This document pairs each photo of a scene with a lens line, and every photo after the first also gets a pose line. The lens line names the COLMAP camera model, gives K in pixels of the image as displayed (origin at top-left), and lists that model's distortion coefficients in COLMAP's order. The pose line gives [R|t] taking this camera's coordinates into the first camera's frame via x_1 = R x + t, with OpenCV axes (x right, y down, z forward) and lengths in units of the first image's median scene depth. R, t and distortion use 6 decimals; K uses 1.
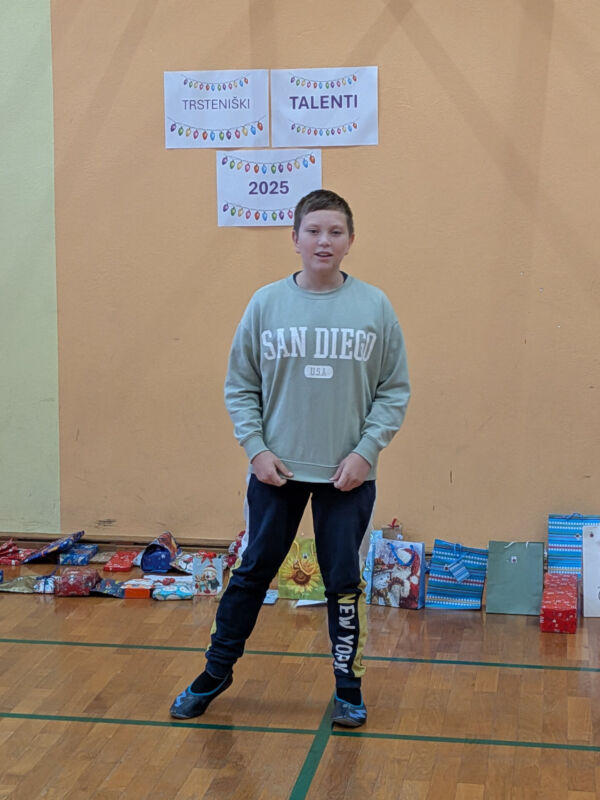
lens RADIAL K [[1758.6, 0, 261.0], [0, 1758.6, 429.5], [0, 0, 1]] dist [0.144528, 0.000000]
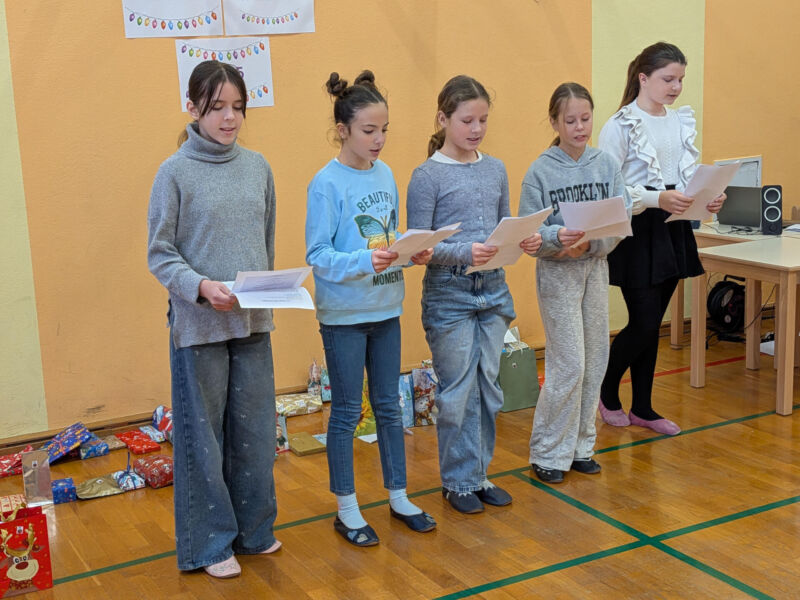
lens RADIAL K [[1155.0, 0, 407.9], [0, 1155.0, 303.3], [0, 0, 1]] dist [0.073346, 0.000000]
pose [[0.773130, -0.152369, 0.615673, -0.373845], [0.131874, 0.988118, 0.078942, -0.039499], [-0.620386, 0.020159, 0.784037, 0.378190]]
